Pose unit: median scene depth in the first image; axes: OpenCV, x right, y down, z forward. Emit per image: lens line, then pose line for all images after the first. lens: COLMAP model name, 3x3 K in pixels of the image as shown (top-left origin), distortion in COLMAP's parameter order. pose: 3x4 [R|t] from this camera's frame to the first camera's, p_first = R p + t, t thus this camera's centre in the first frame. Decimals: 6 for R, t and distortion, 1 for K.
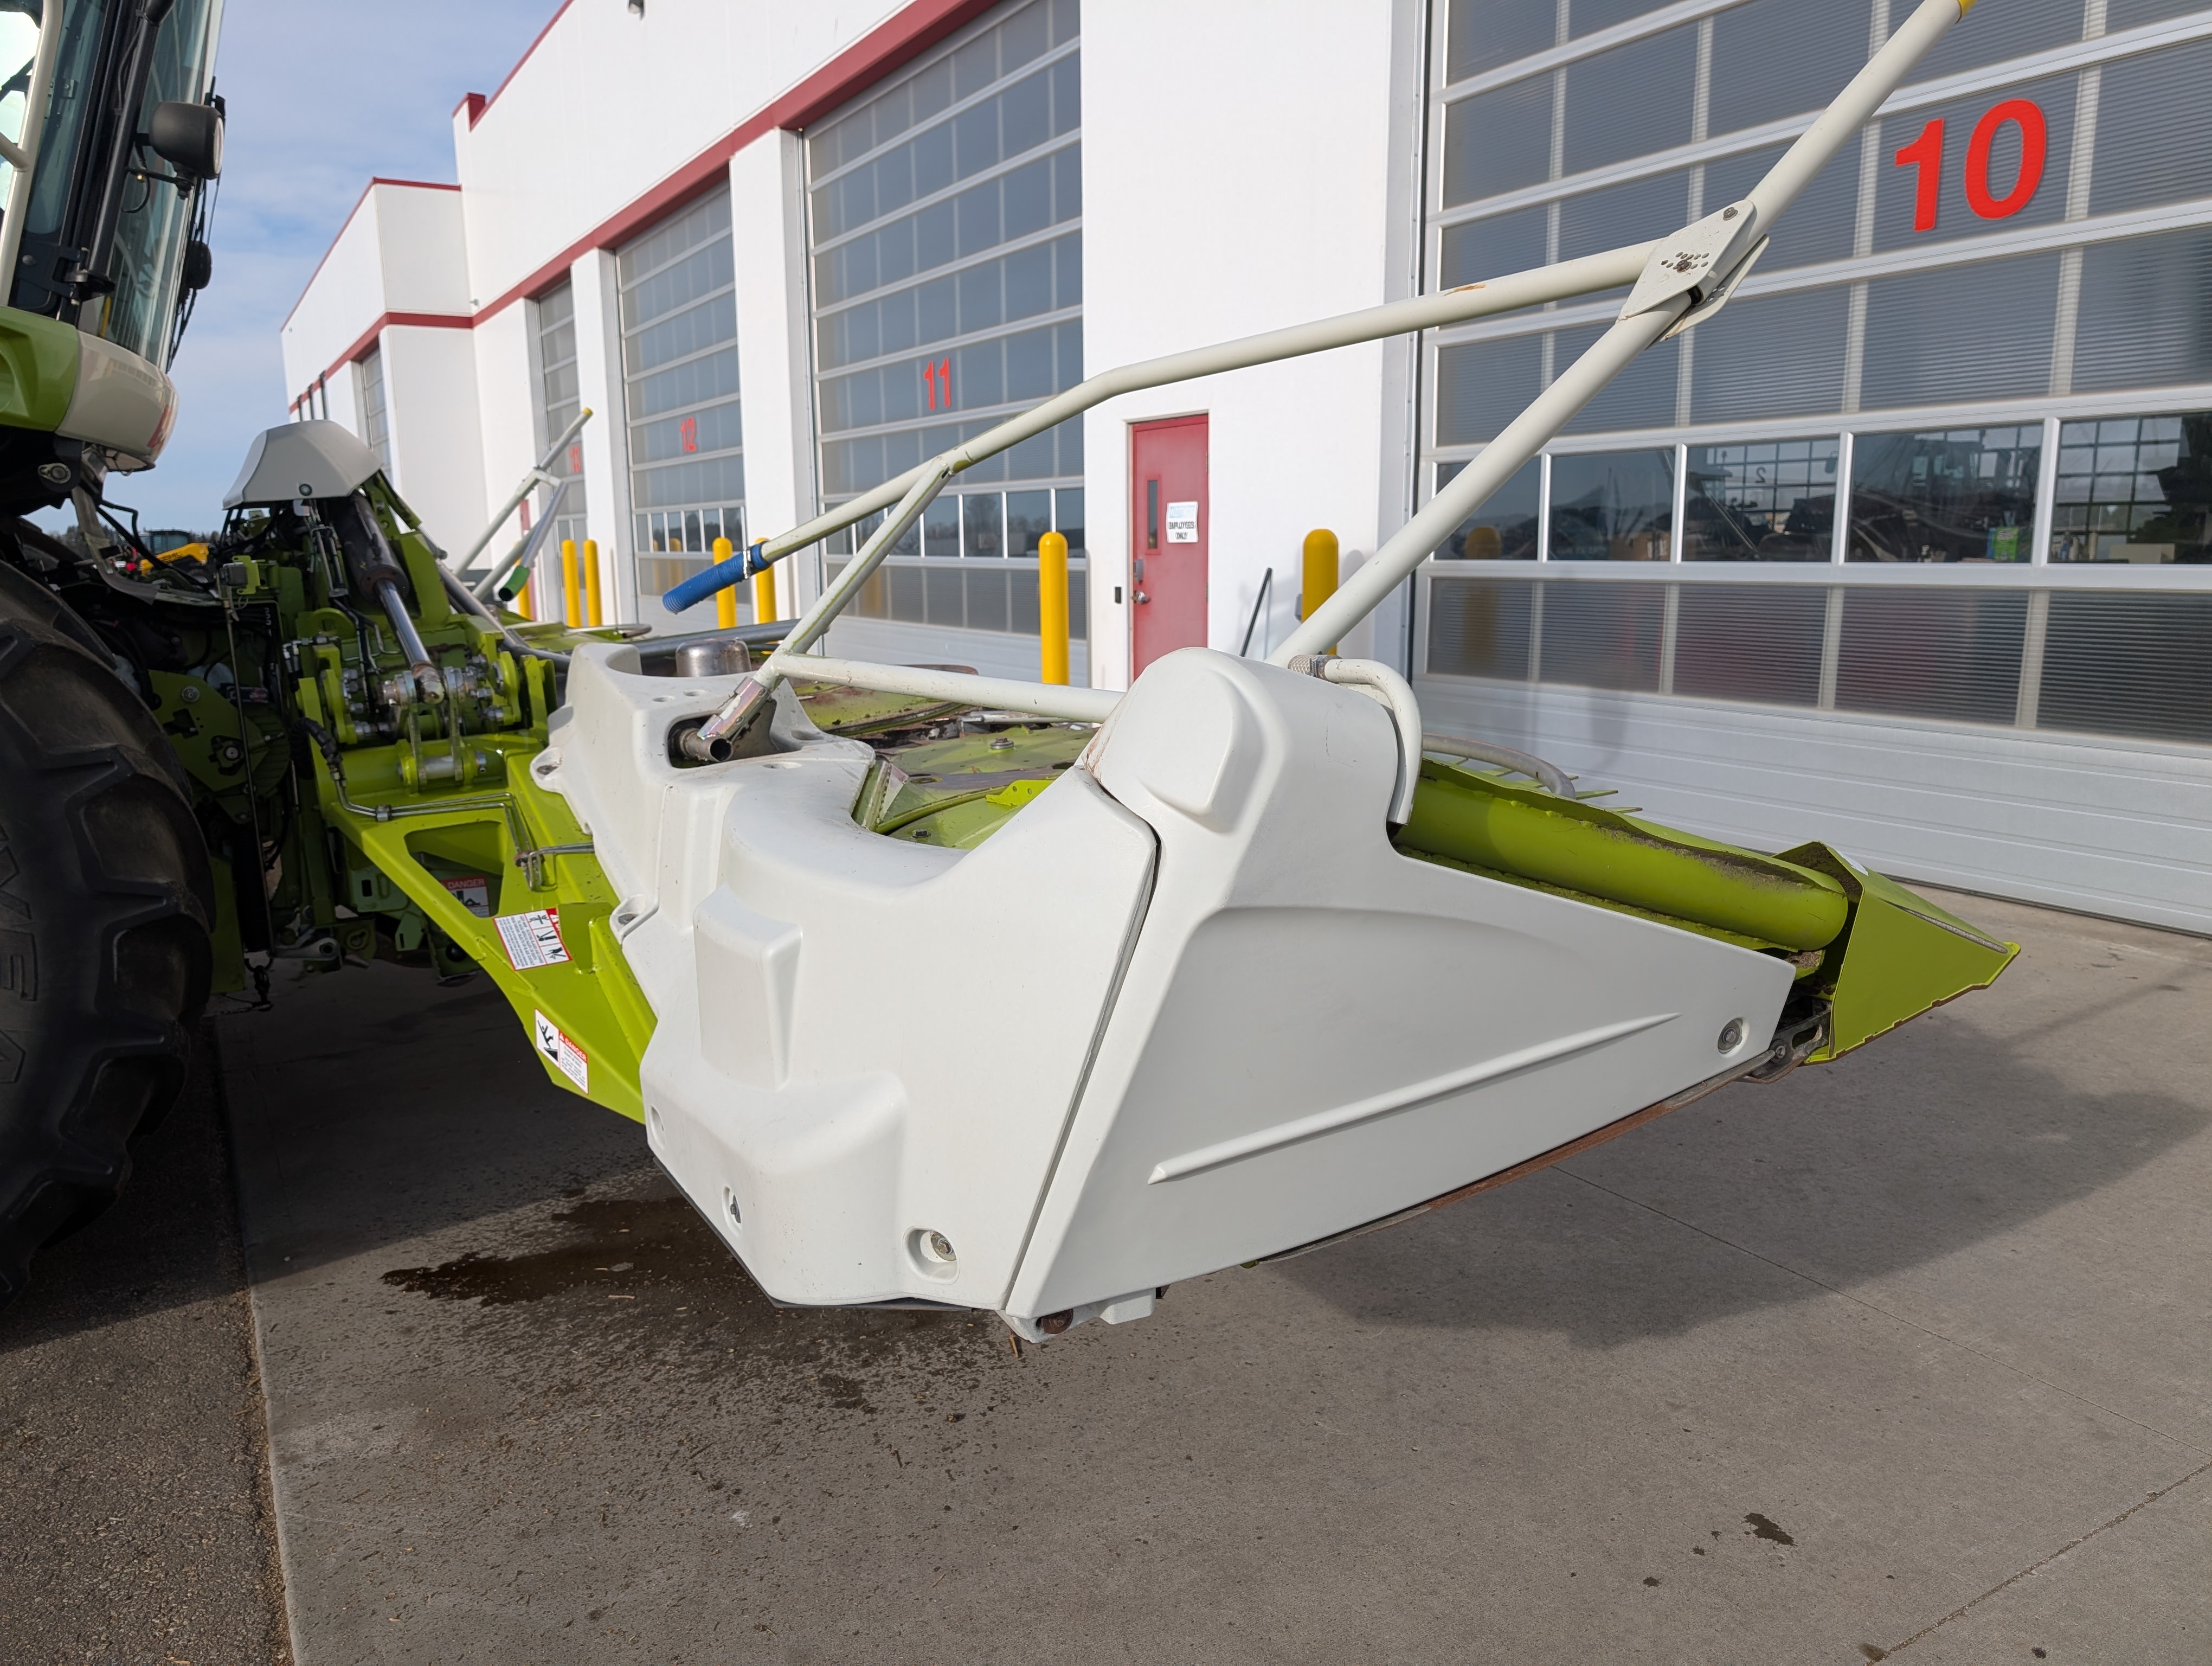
lens RADIAL K [[1718.6, 0, 1106.0], [0, 1718.6, 833.0], [0, 0, 1]] dist [0.036989, -0.014824]
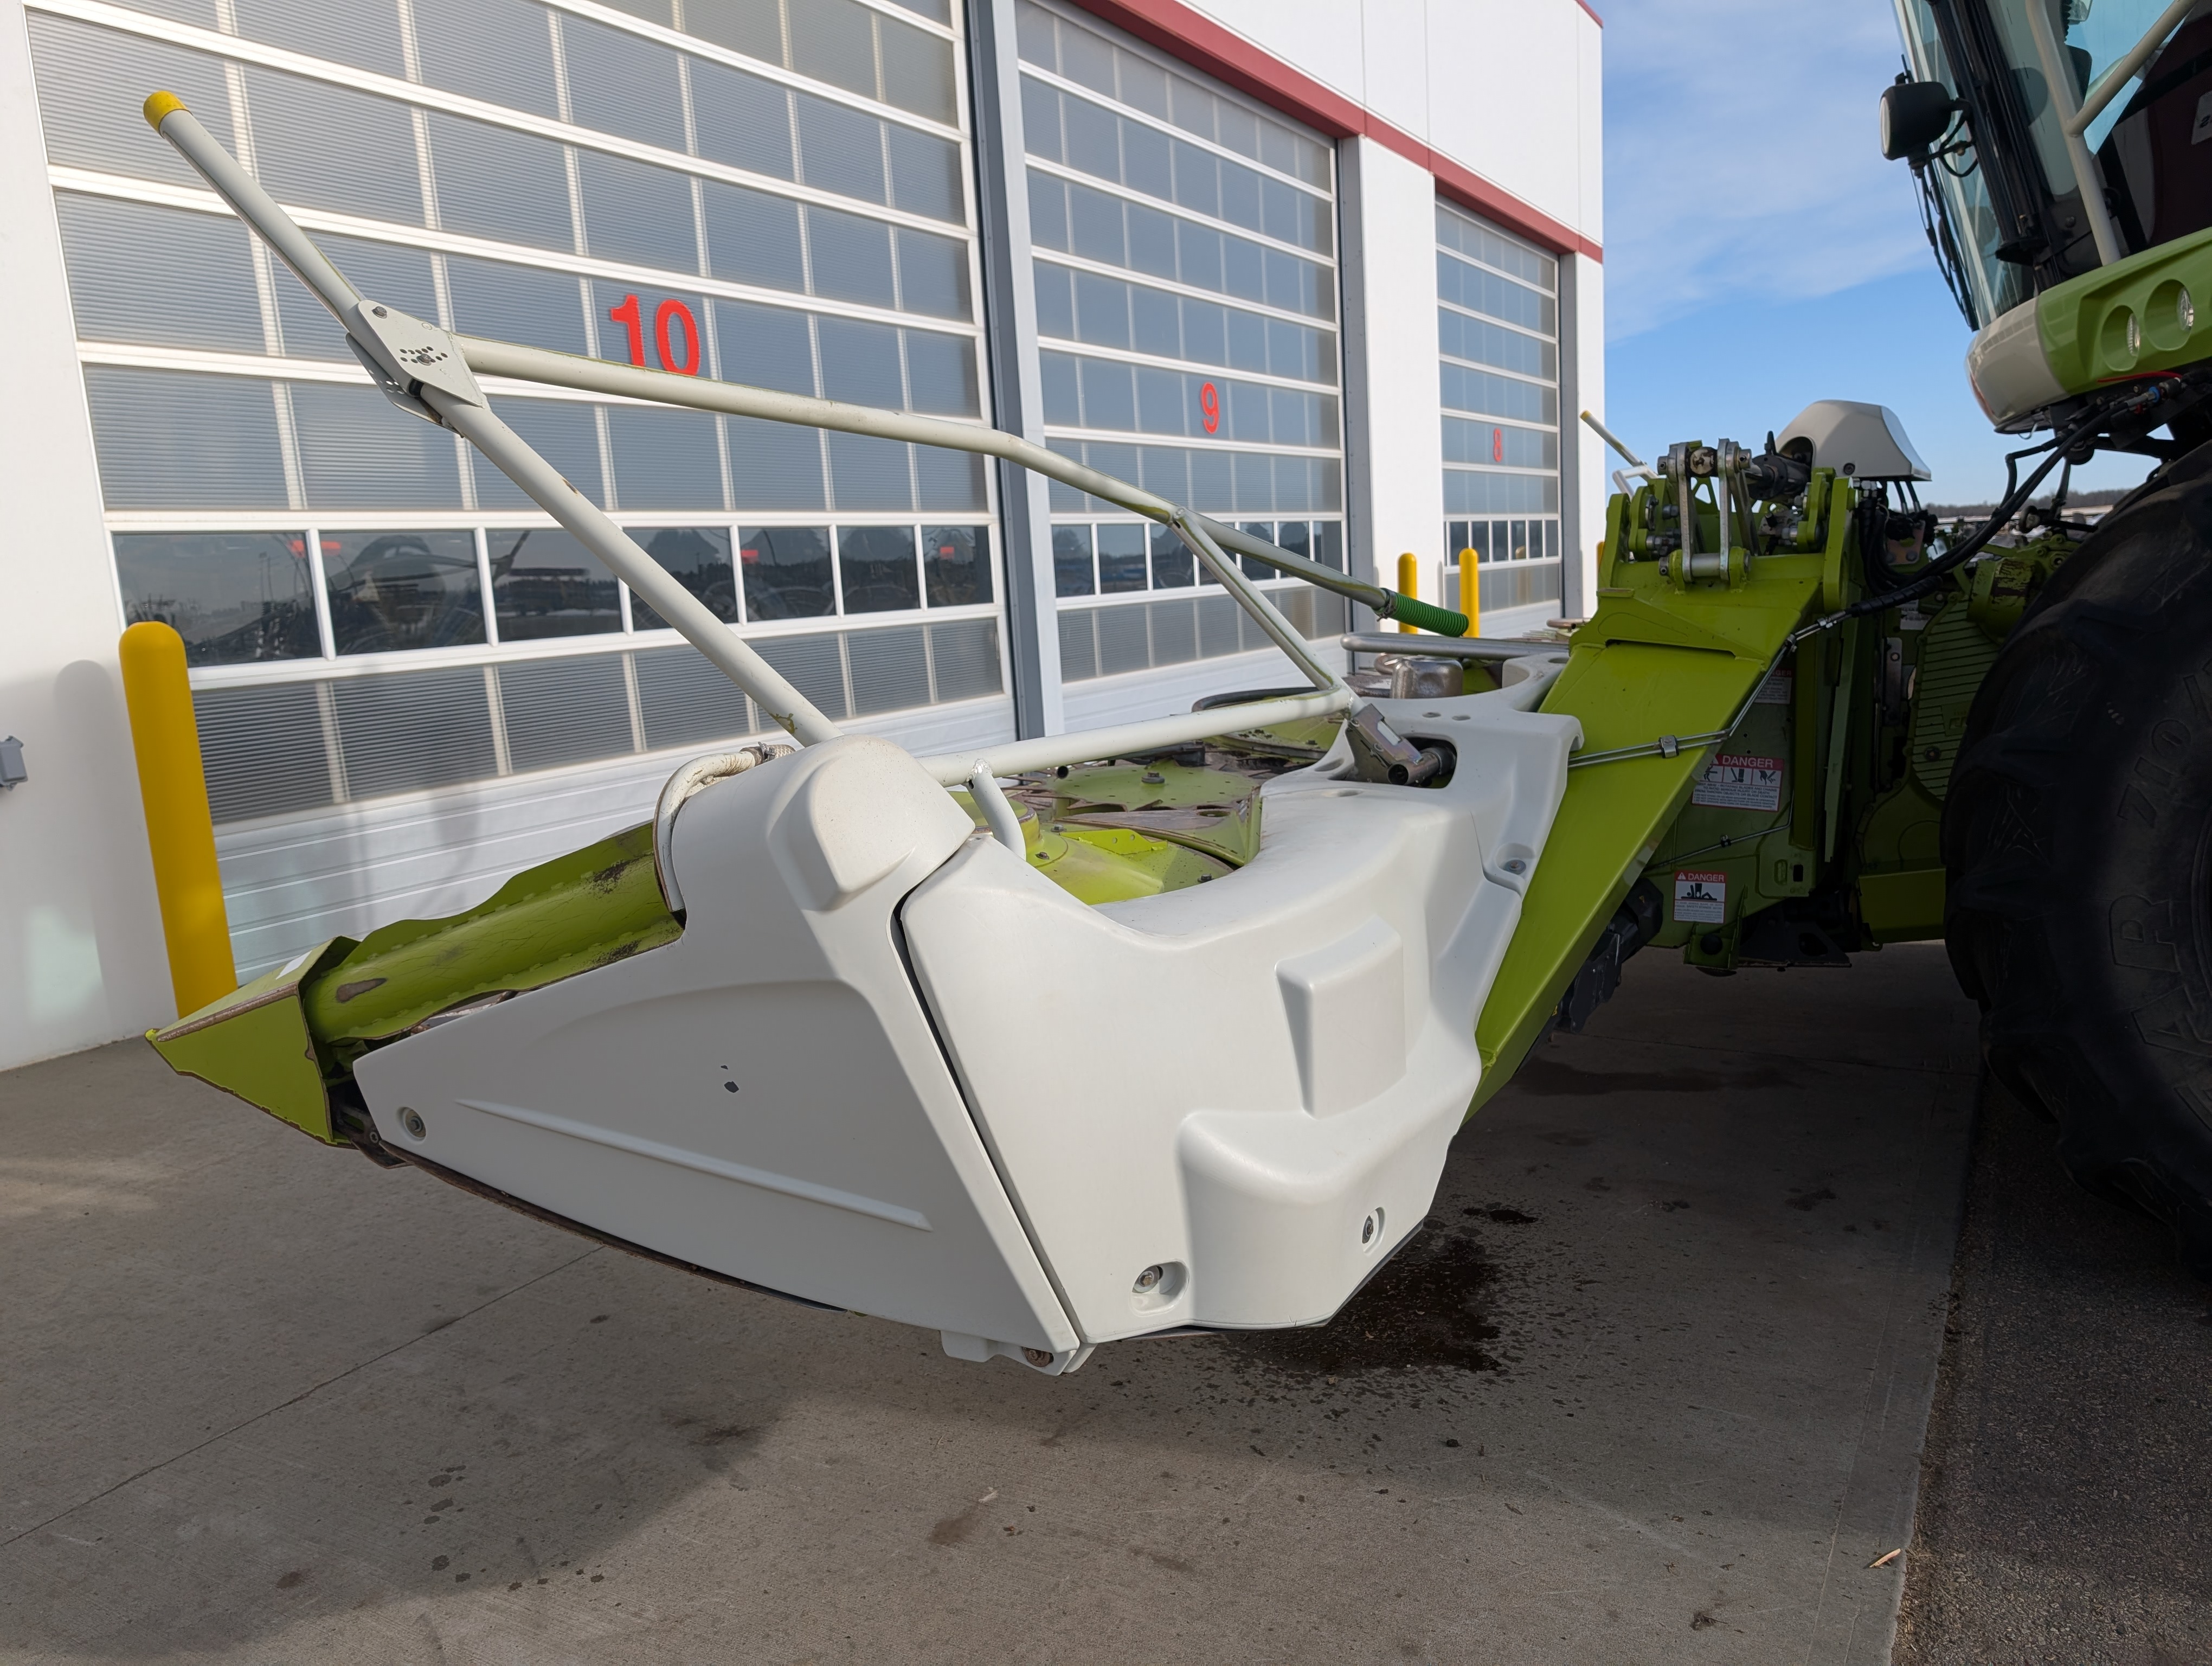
lens RADIAL K [[1569.1, 0, 1106.4], [0, 1569.1, 889.6], [0, 0, 1]] dist [-0.001454, -0.002970]
pose [[-0.514417, -0.127083, 0.848072, -0.721137], [0.211288, 0.939687, 0.268973, -0.214072], [-0.831103, 0.317552, -0.456539, 1.293305]]
